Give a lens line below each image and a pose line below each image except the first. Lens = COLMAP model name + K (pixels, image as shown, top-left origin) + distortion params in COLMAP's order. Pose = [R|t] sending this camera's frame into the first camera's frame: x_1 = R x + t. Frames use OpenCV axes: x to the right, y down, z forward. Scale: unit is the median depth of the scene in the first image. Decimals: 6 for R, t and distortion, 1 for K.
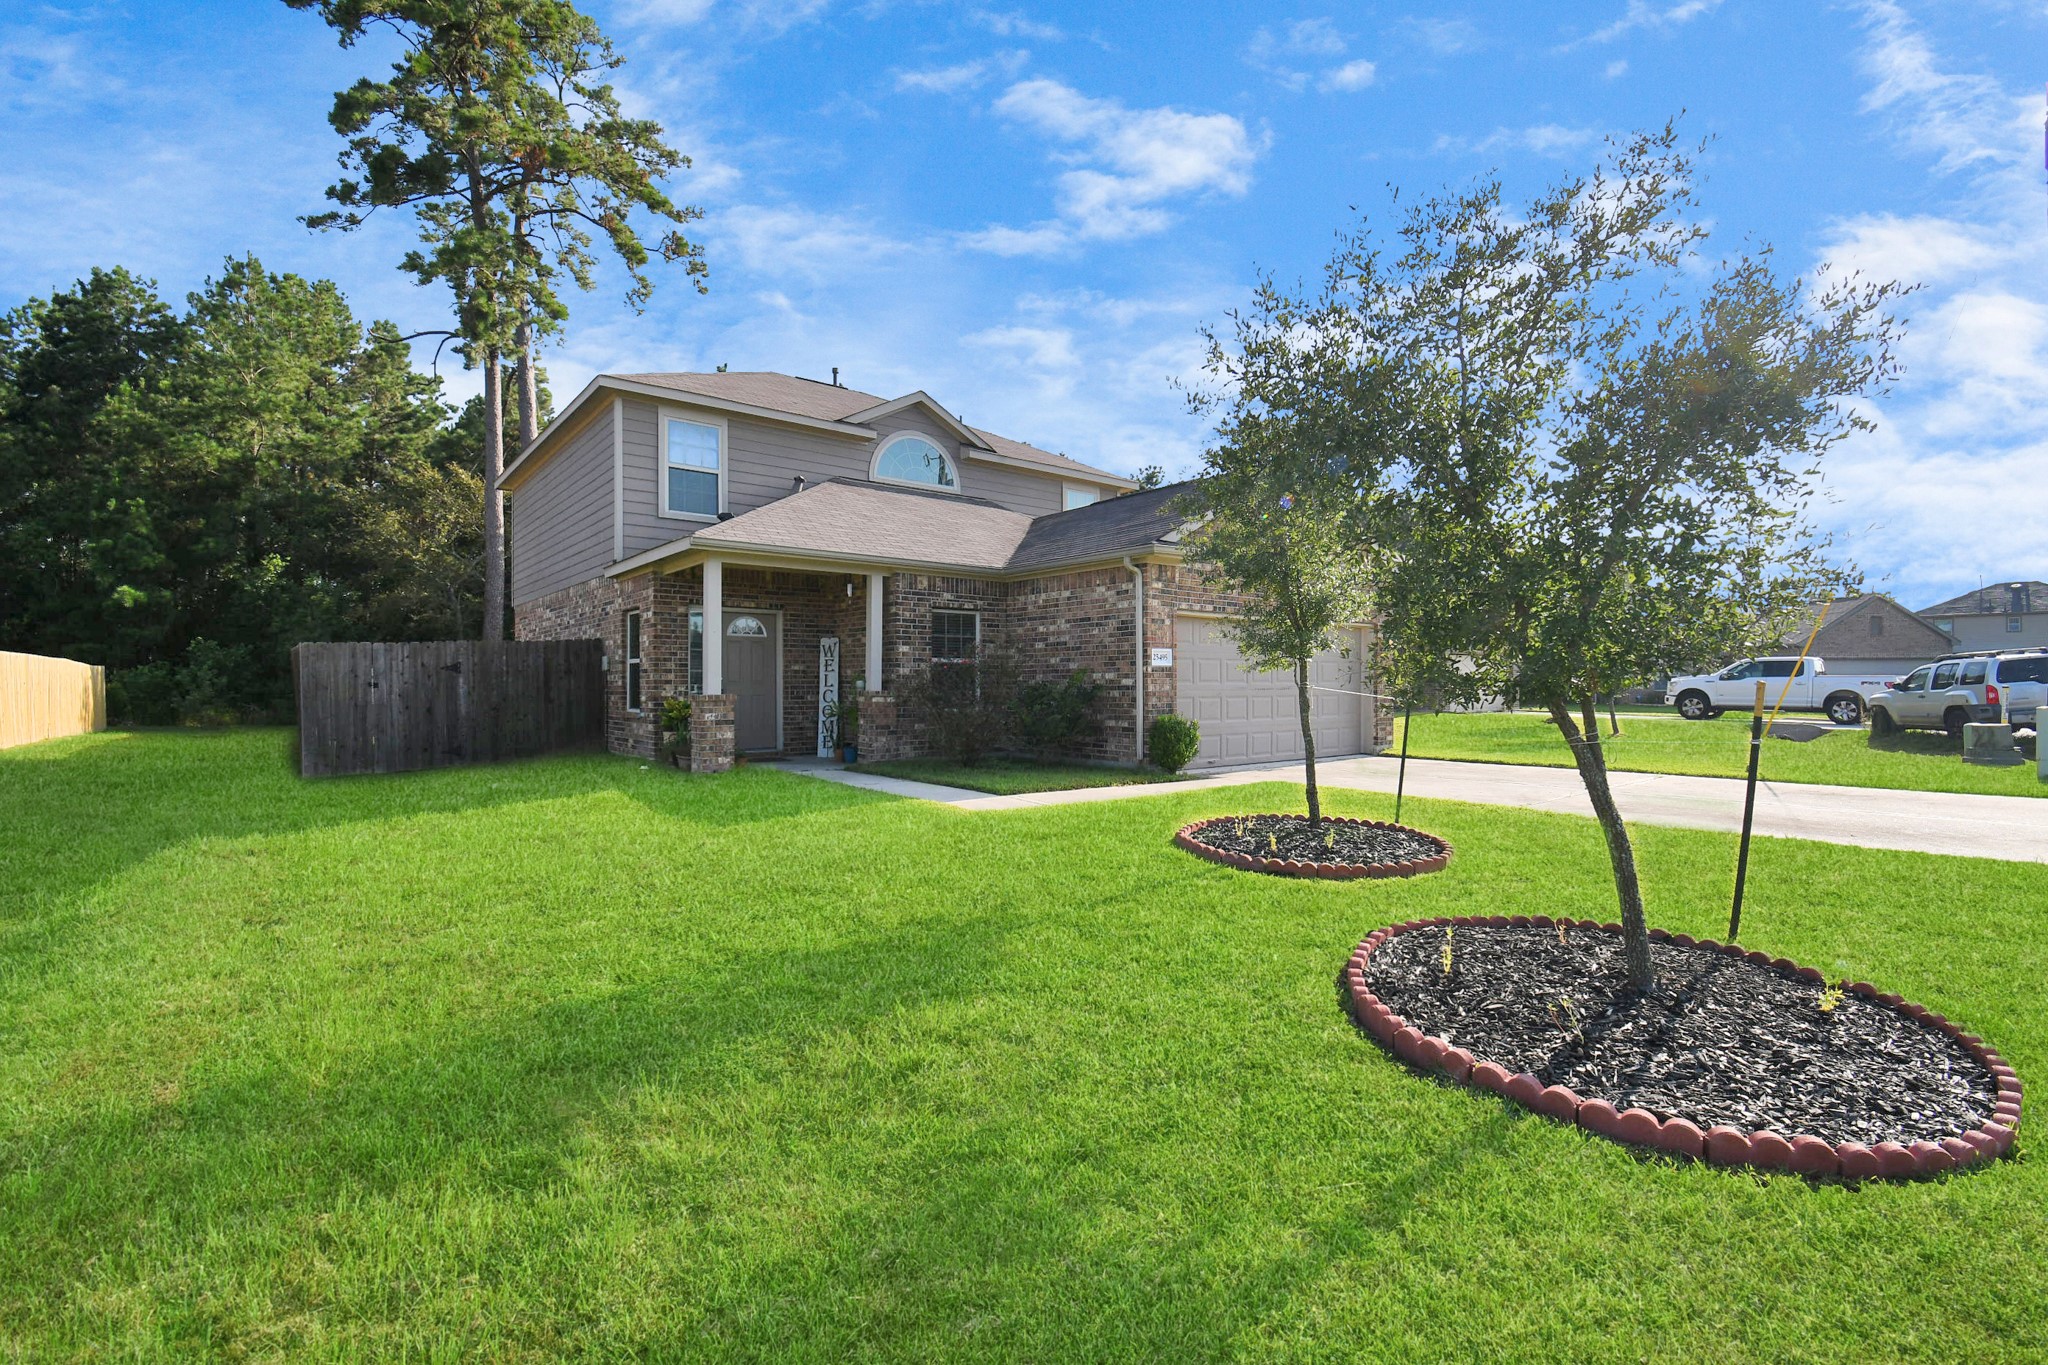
lens RADIAL K [[908.7, 0, 1037.6], [0, 908.7, 683.1], [0, 0, 1]] dist [0.000988, 0.000039]
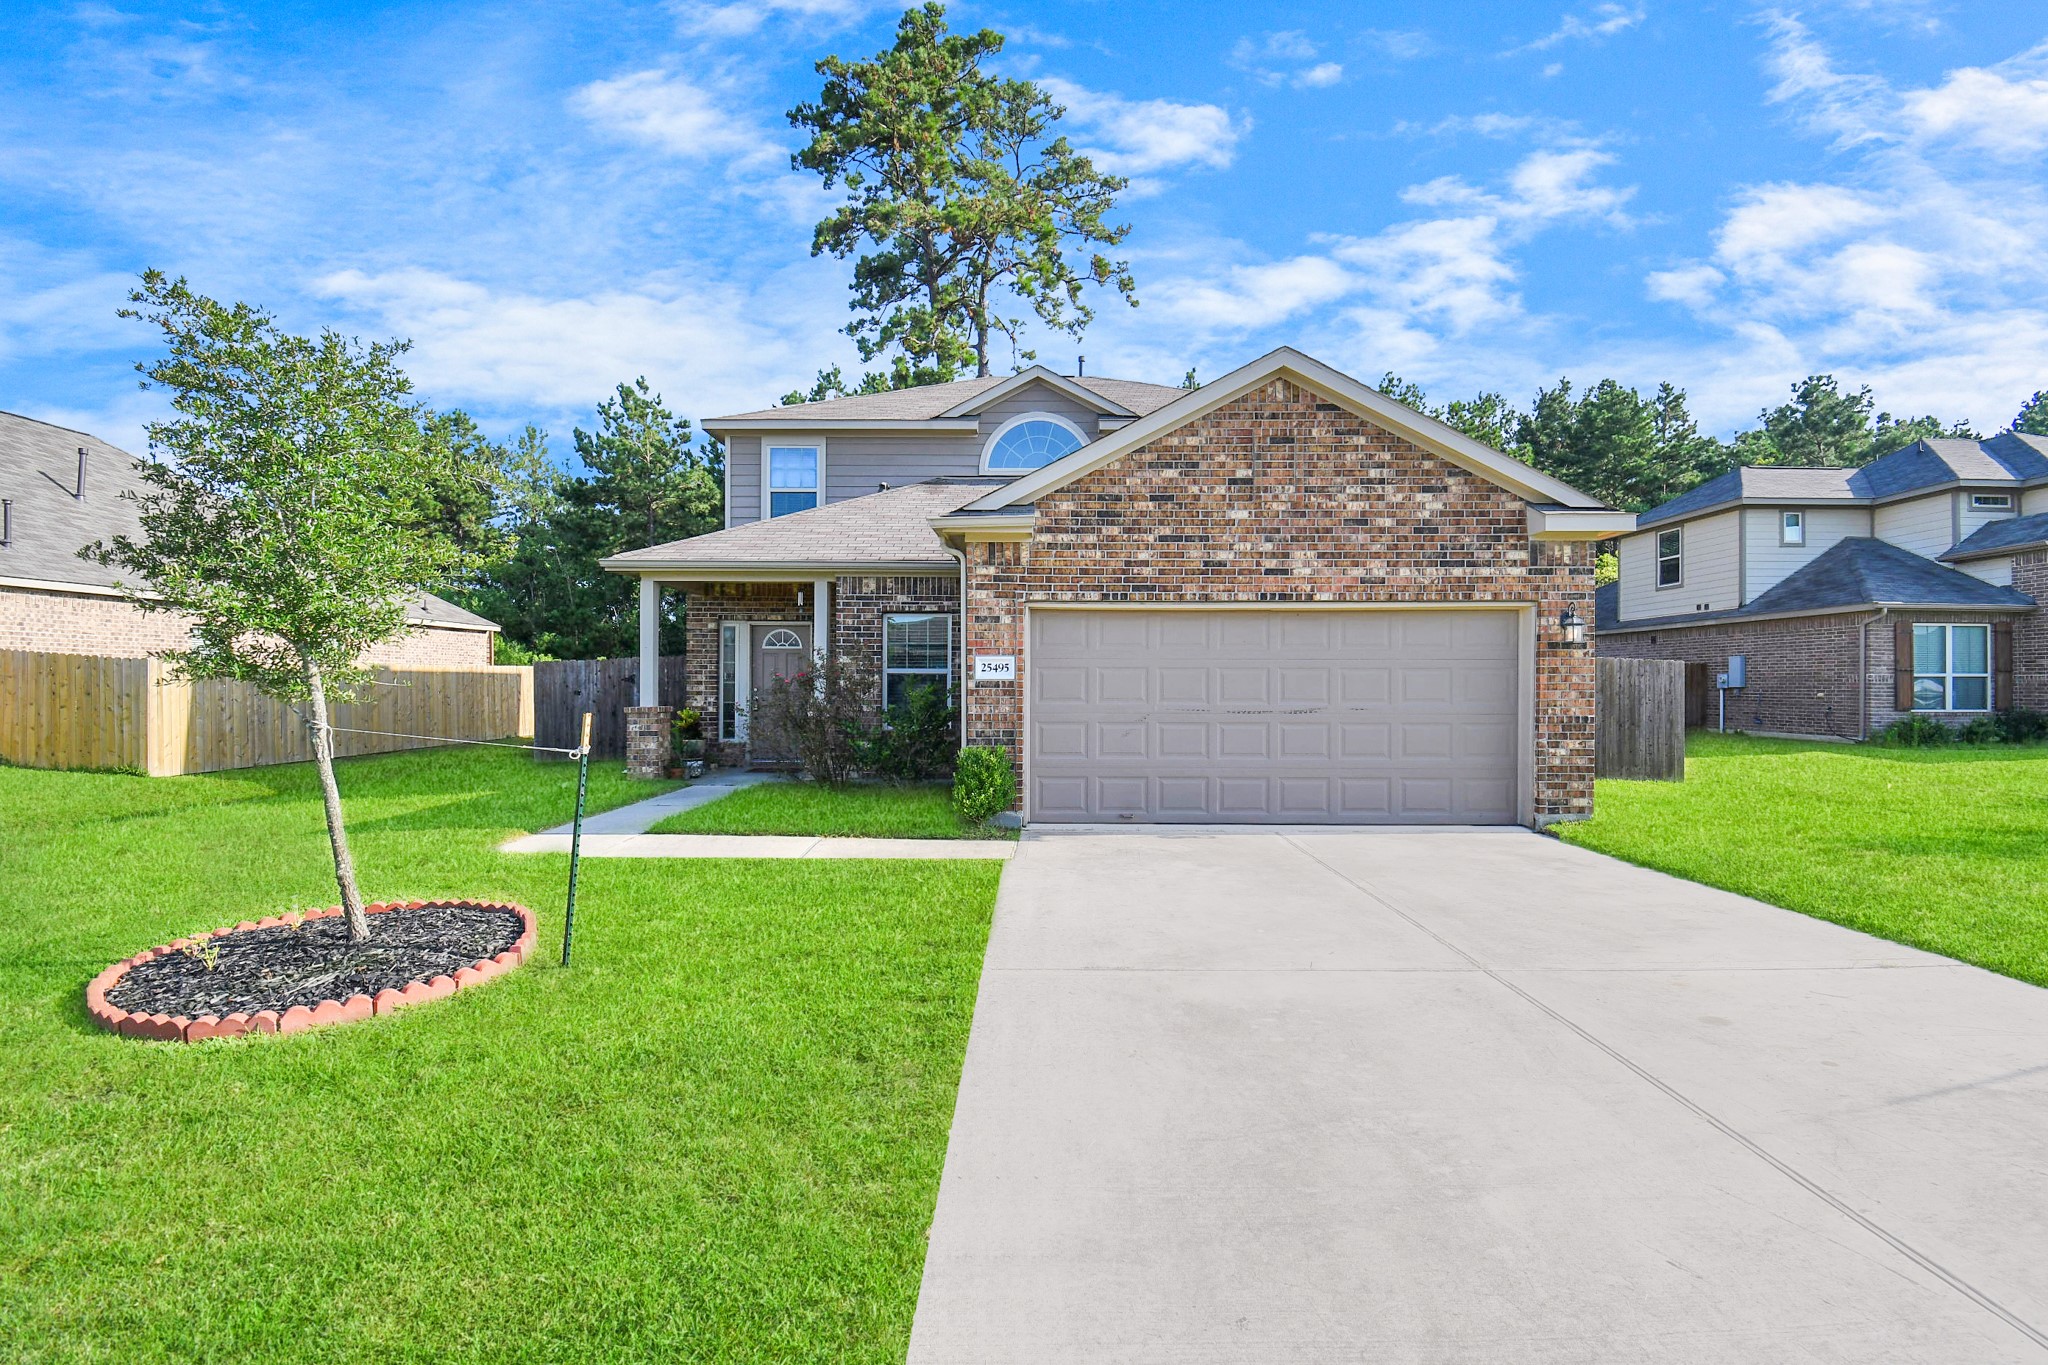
lens RADIAL K [[908.7, 0, 1037.6], [0, 908.7, 683.1], [0, 0, 1]] dist [0.000988, 0.000039]
pose [[0.769489, 0.003881, -0.638648, 0.503036], [-0.004114, 0.999991, 0.001120, -0.013508], [0.638646, 0.001765, 0.769498, 0.360994]]
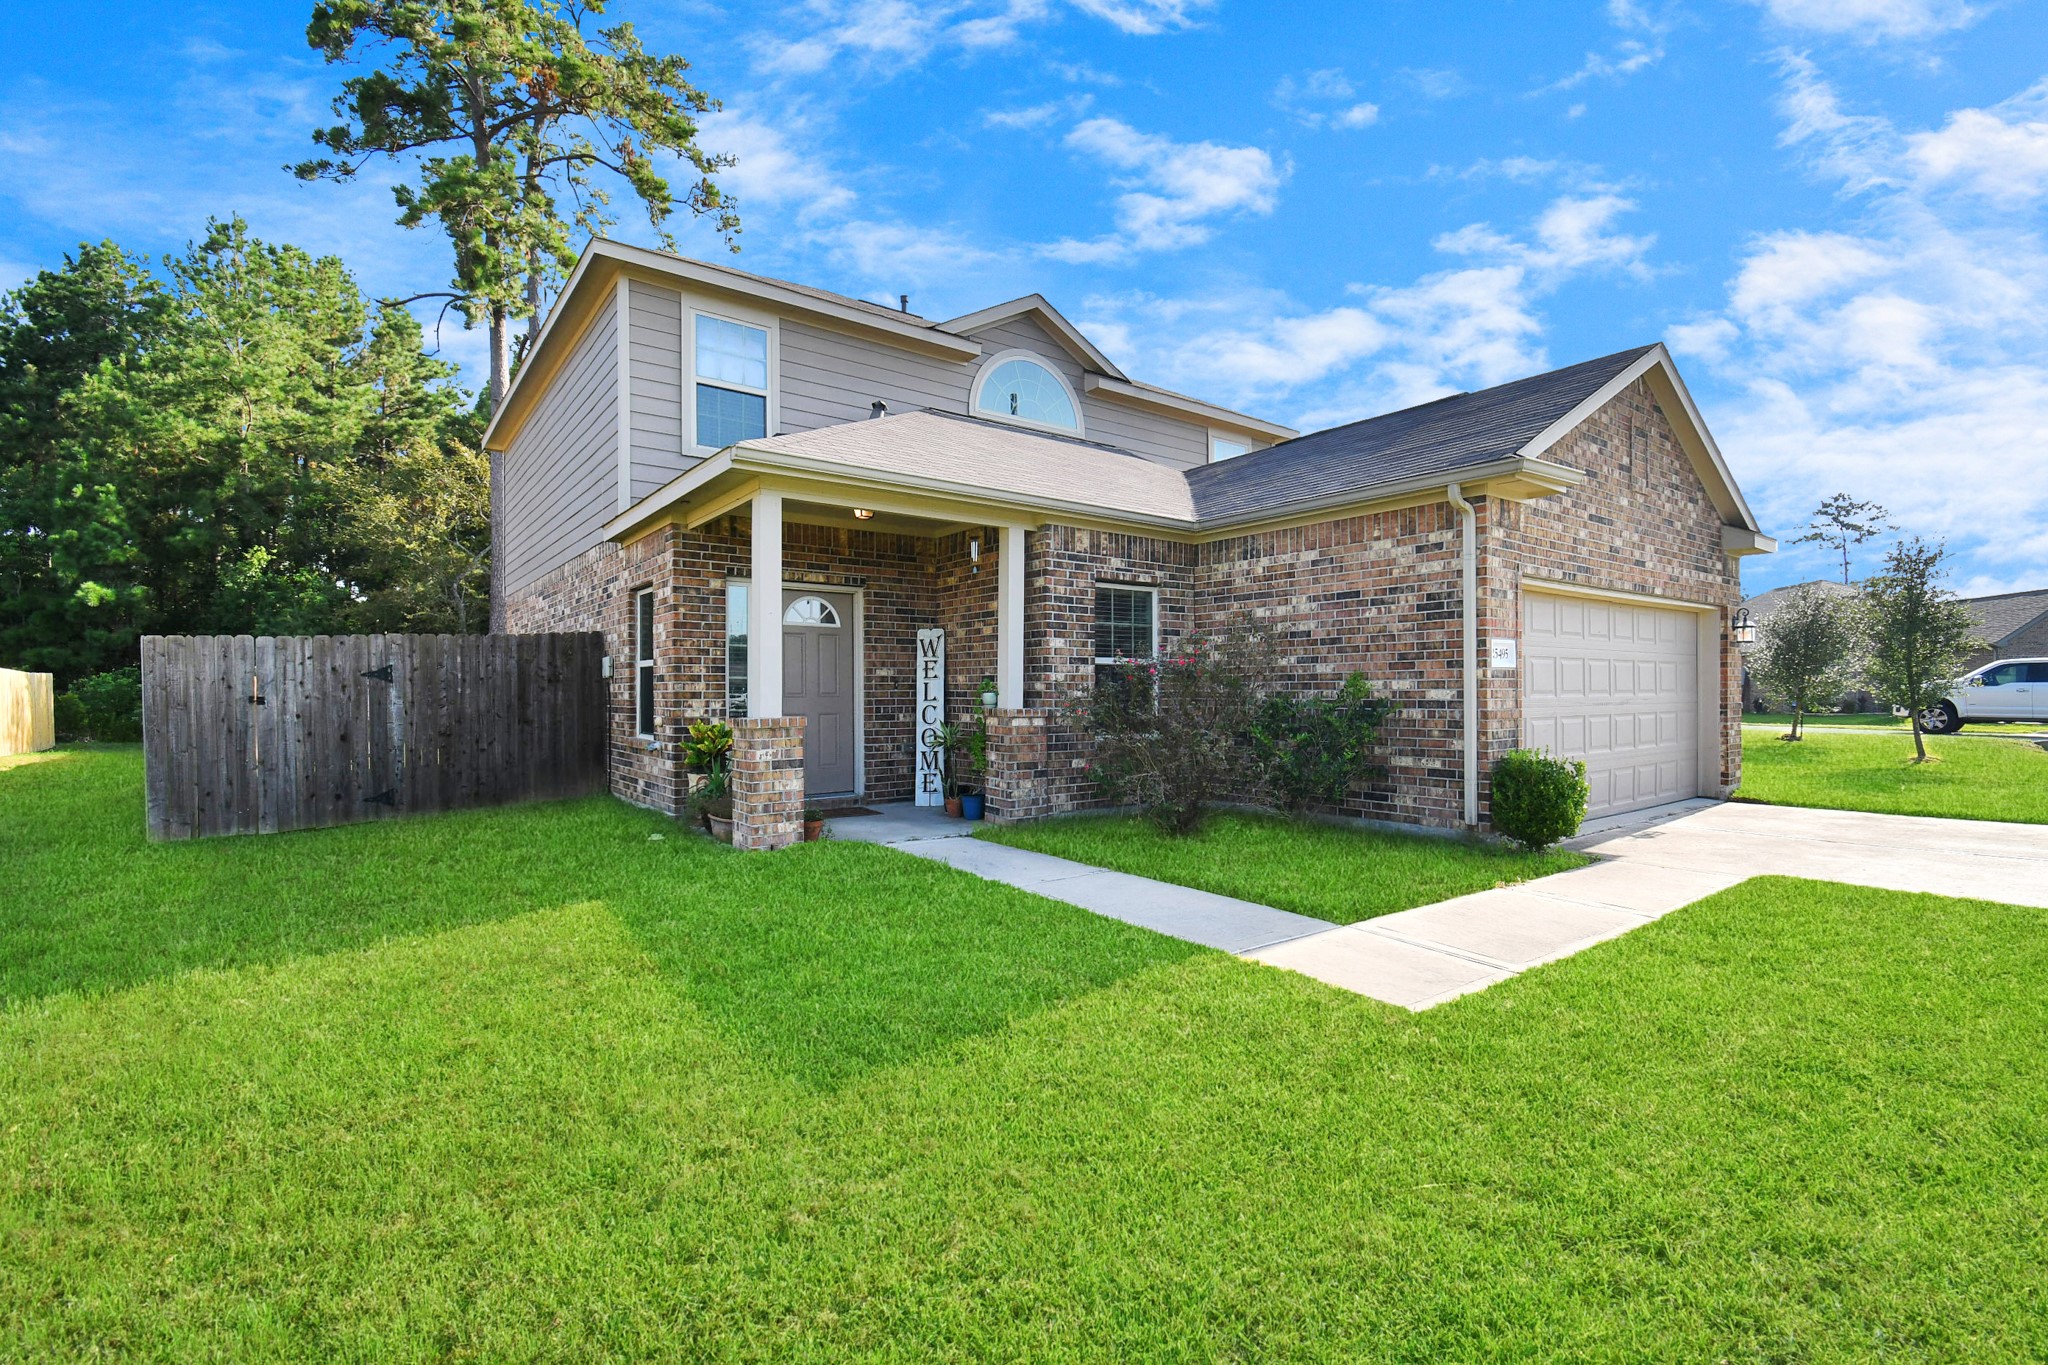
lens RADIAL K [[908.6, 0, 1028.4], [0, 908.6, 691.5], [0, 0, 1]] dist [0.003805, 0.000459]
pose [[0.999229, -0.001587, -0.039220, -0.121894], [0.001703, 0.999994, 0.002927, -0.004486], [0.039215, -0.002992, 0.999226, 0.306303]]
